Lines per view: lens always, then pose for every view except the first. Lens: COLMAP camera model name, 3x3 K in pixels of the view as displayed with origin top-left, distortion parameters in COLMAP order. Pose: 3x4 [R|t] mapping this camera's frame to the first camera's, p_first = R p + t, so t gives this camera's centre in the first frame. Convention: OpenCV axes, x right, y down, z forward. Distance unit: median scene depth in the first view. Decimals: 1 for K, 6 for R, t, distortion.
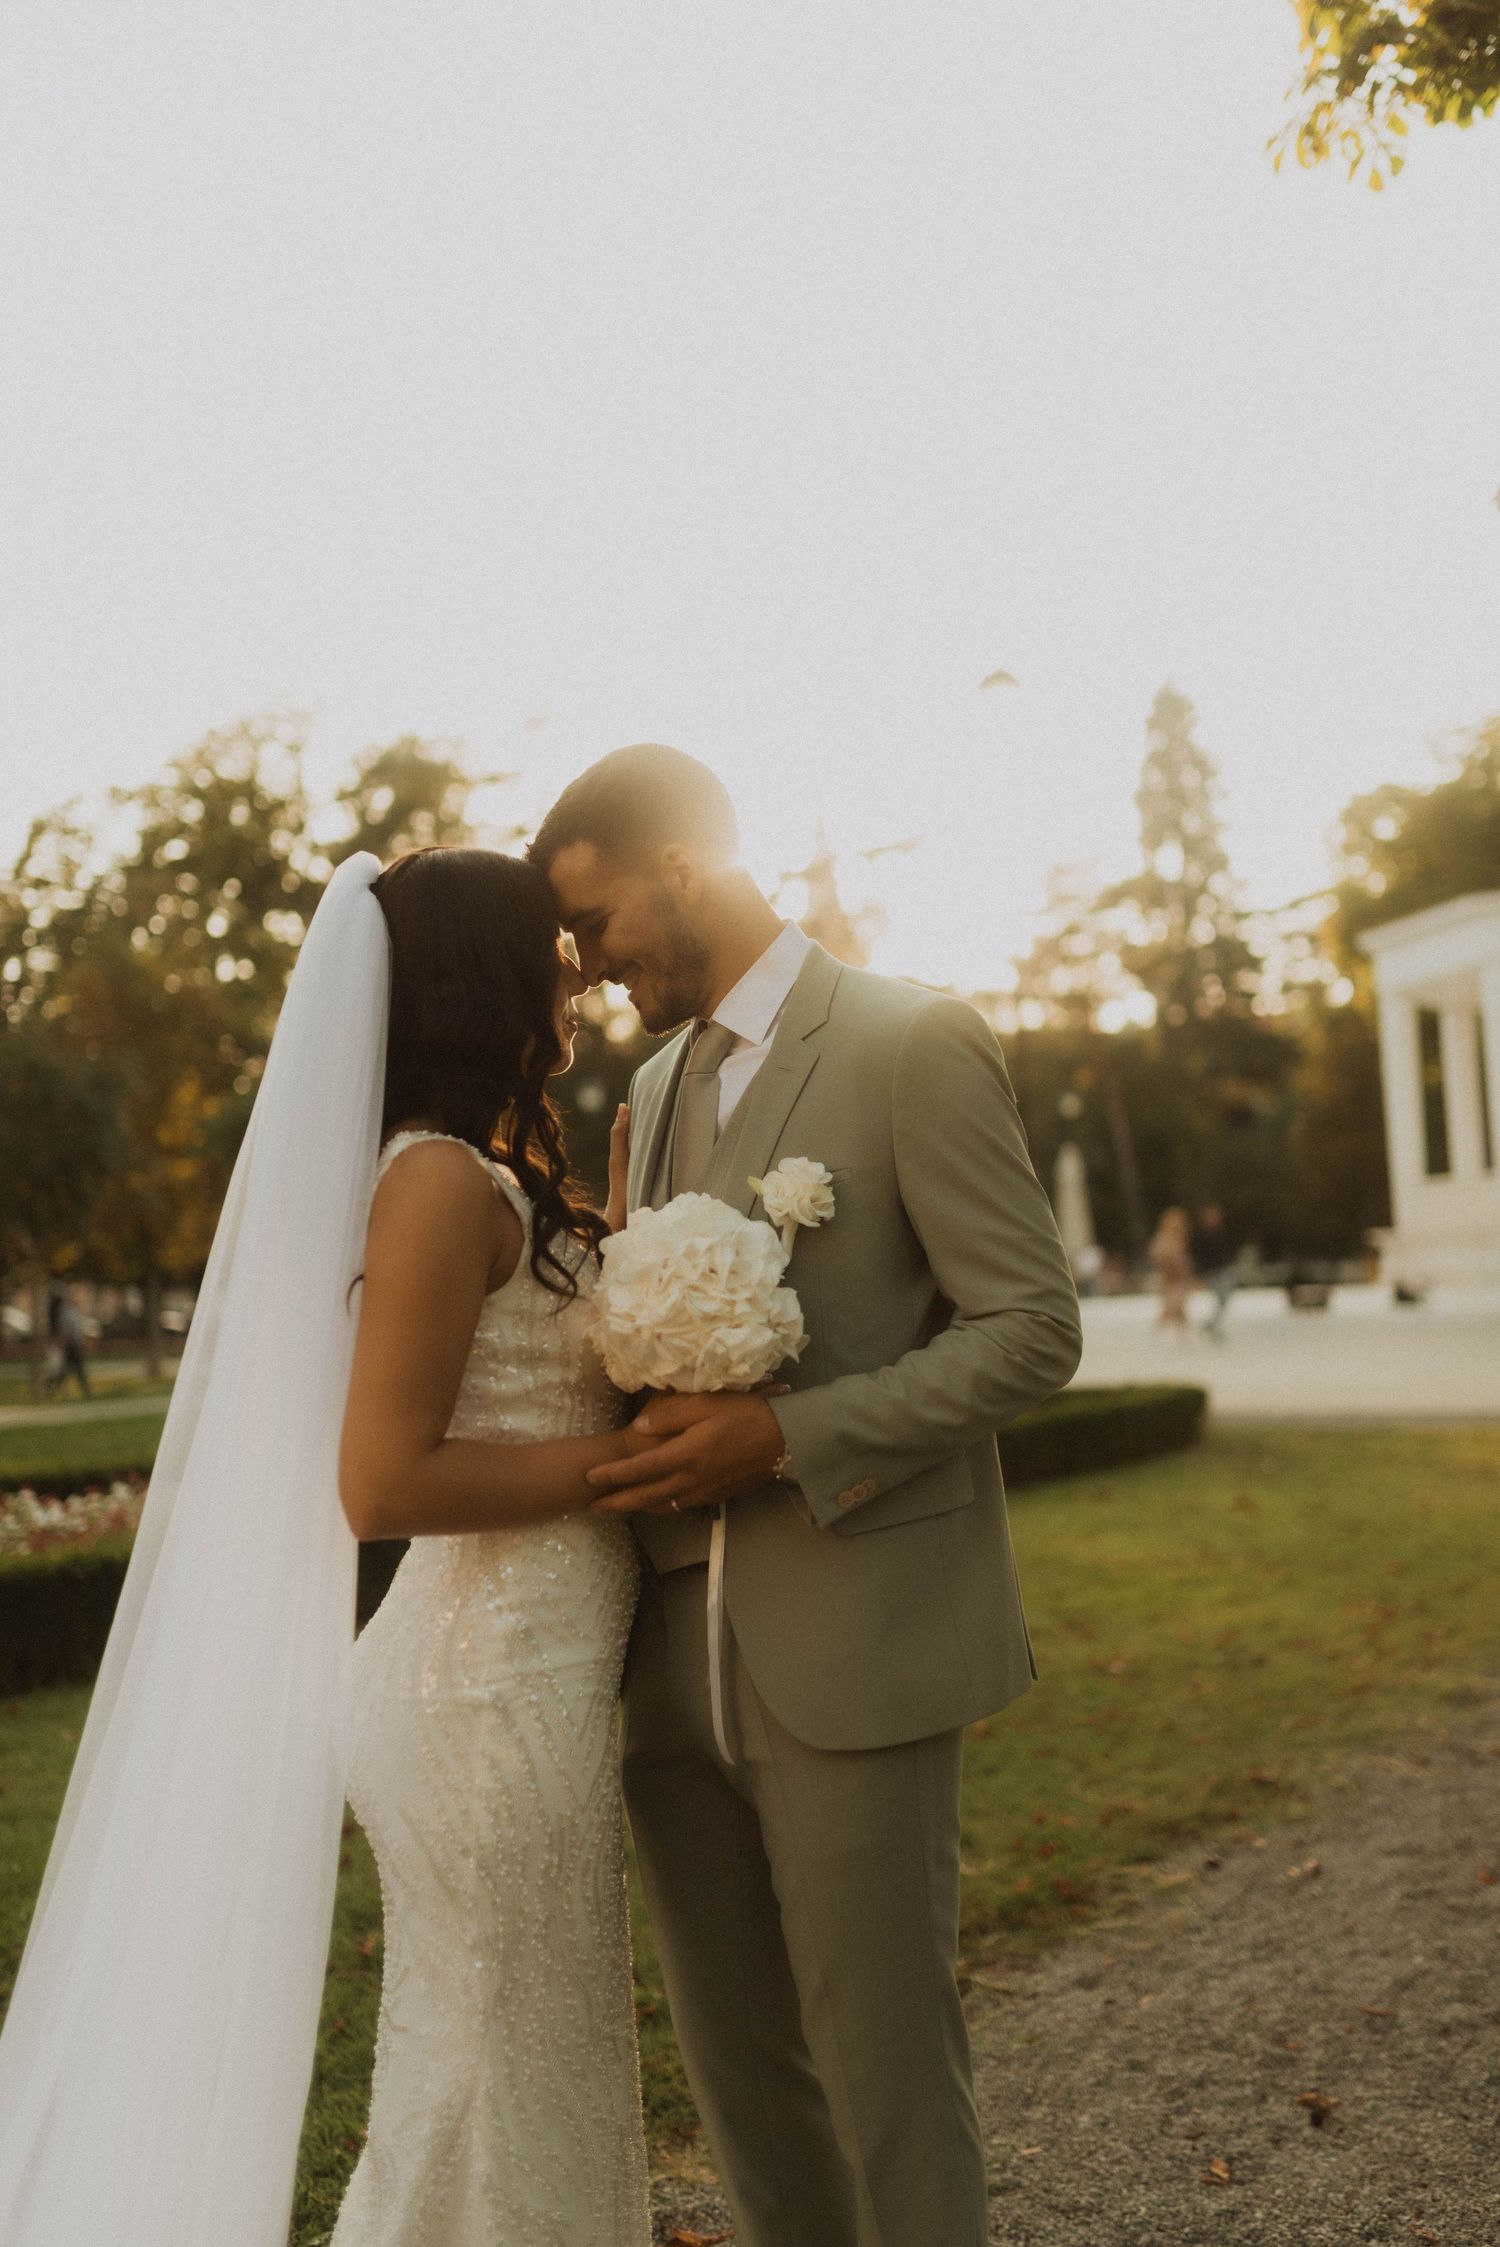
lens RADIAL K [[2232.1, 0, 851.1], [0, 2232.1, 1127.1], [0, 0, 1]] dist [-0.001106, 0.023361]
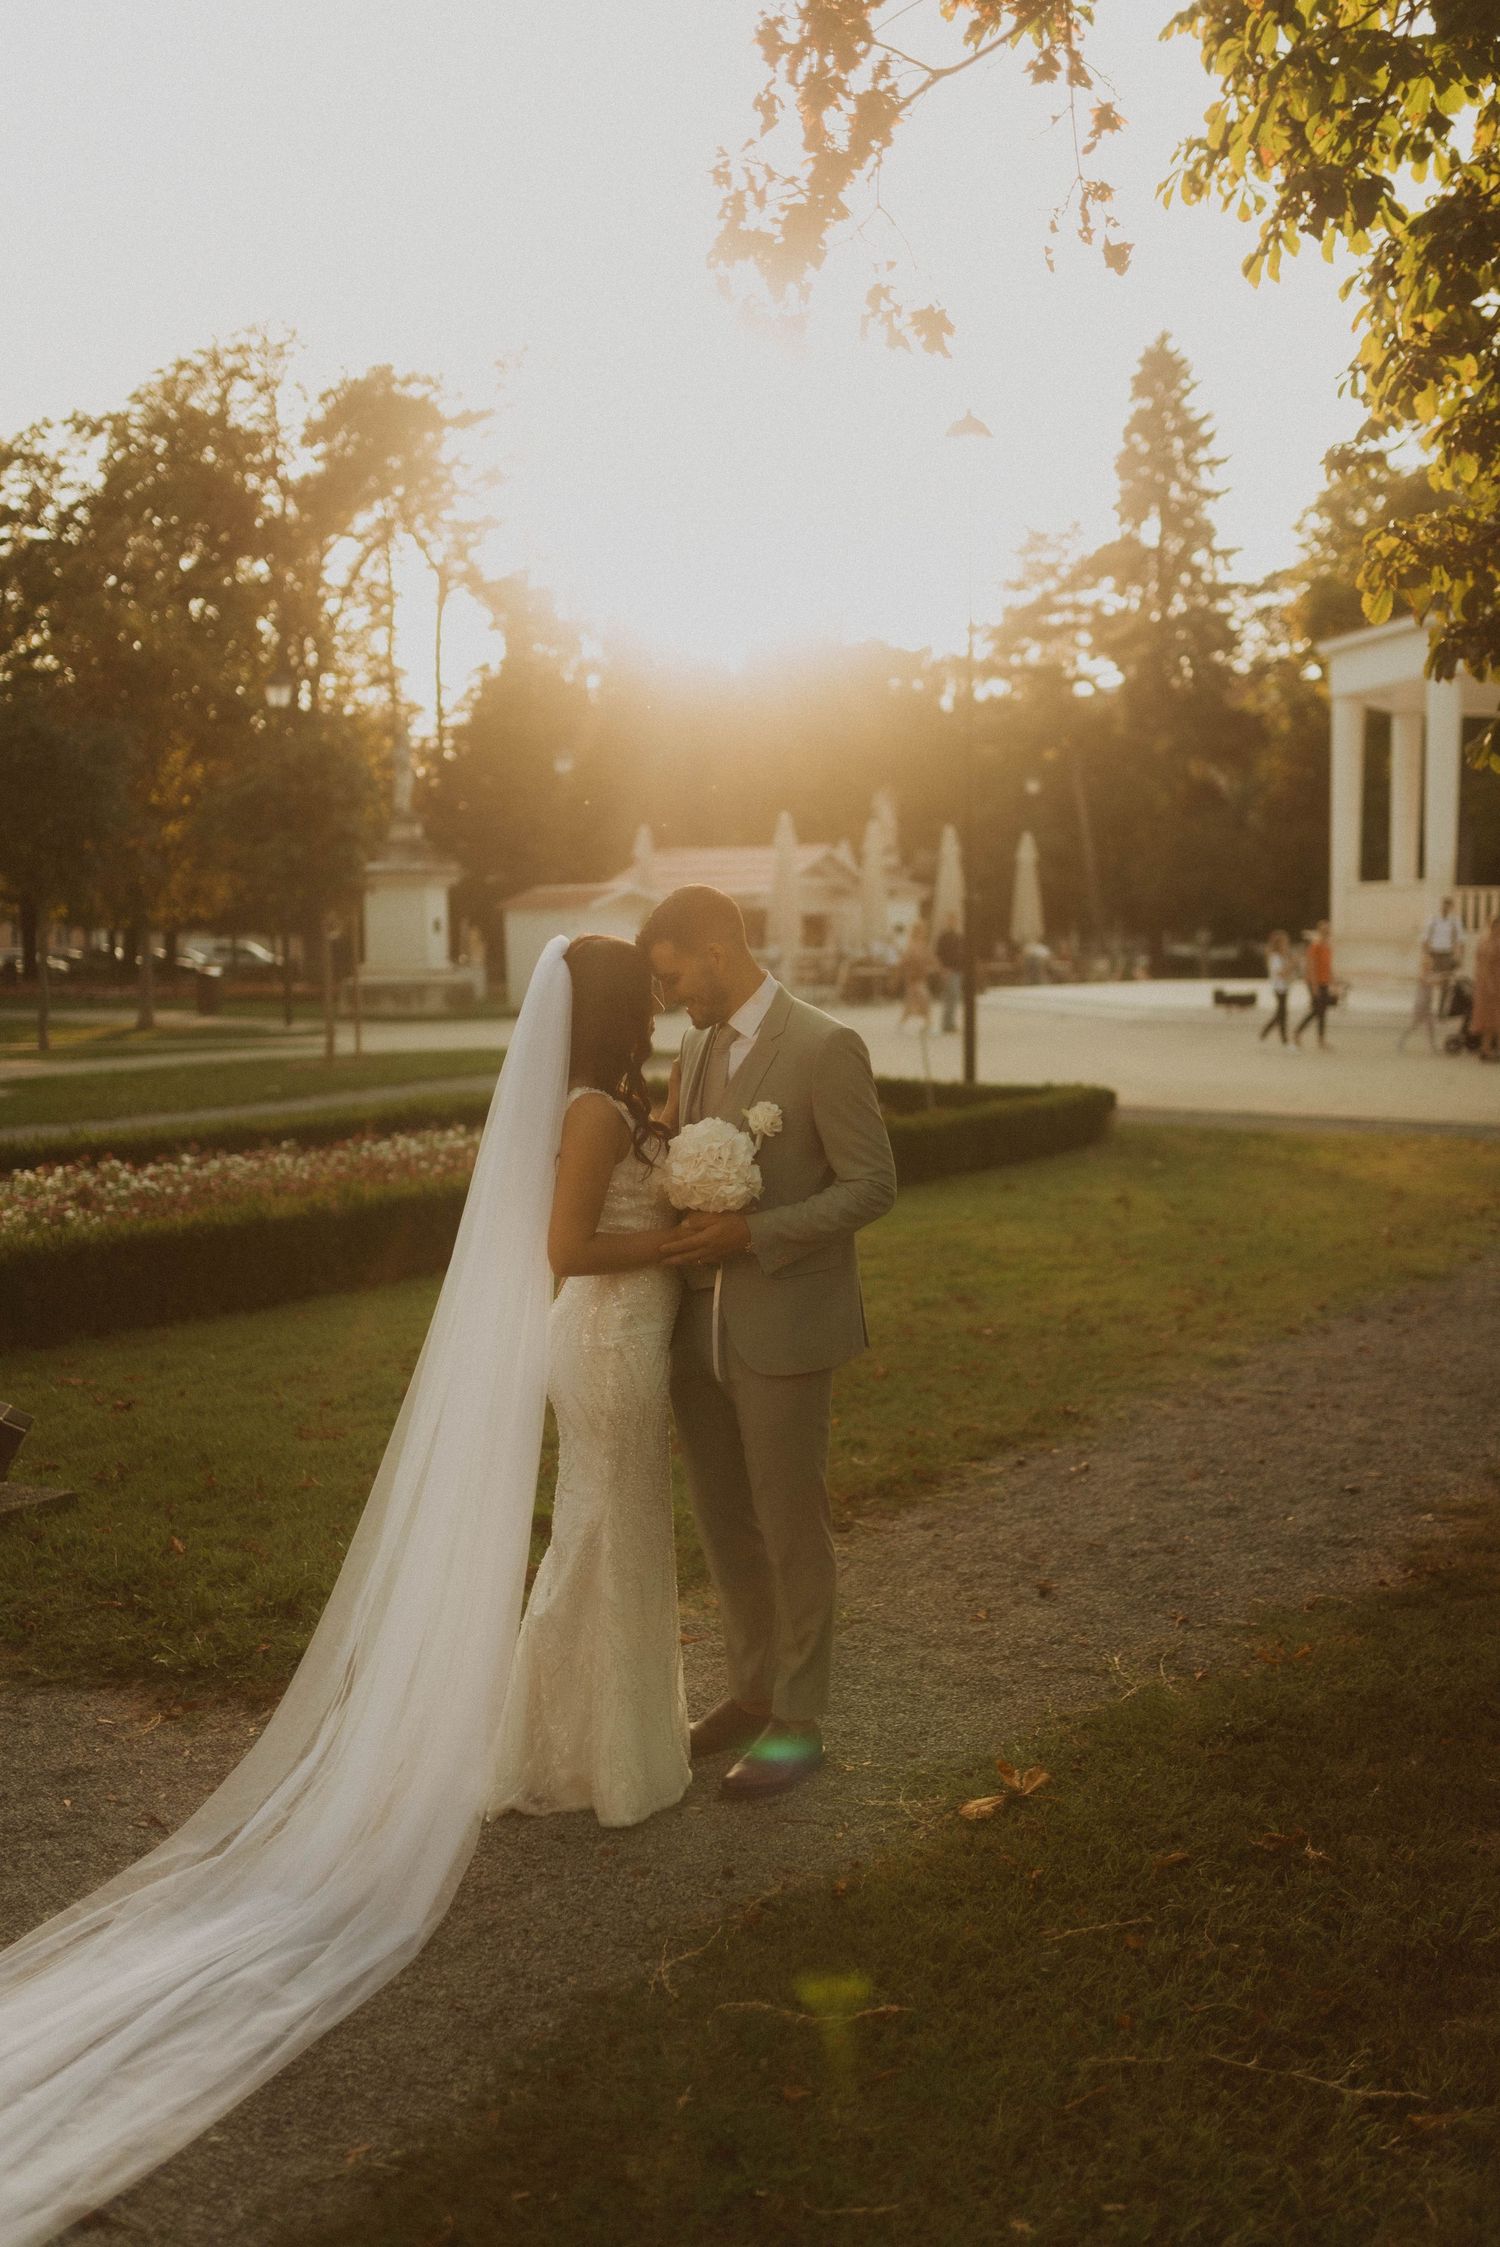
lens RADIAL K [[2232.1, 0, 851.1], [0, 2232.1, 1127.1], [0, 0, 1]] dist [-0.001106, 0.023361]
pose [[0.999195, 0.034901, 0.019764, 0.008597], [-0.037508, 0.987633, 0.152231, -0.122812], [-0.014207, -0.152849, 0.988147, -0.466221]]
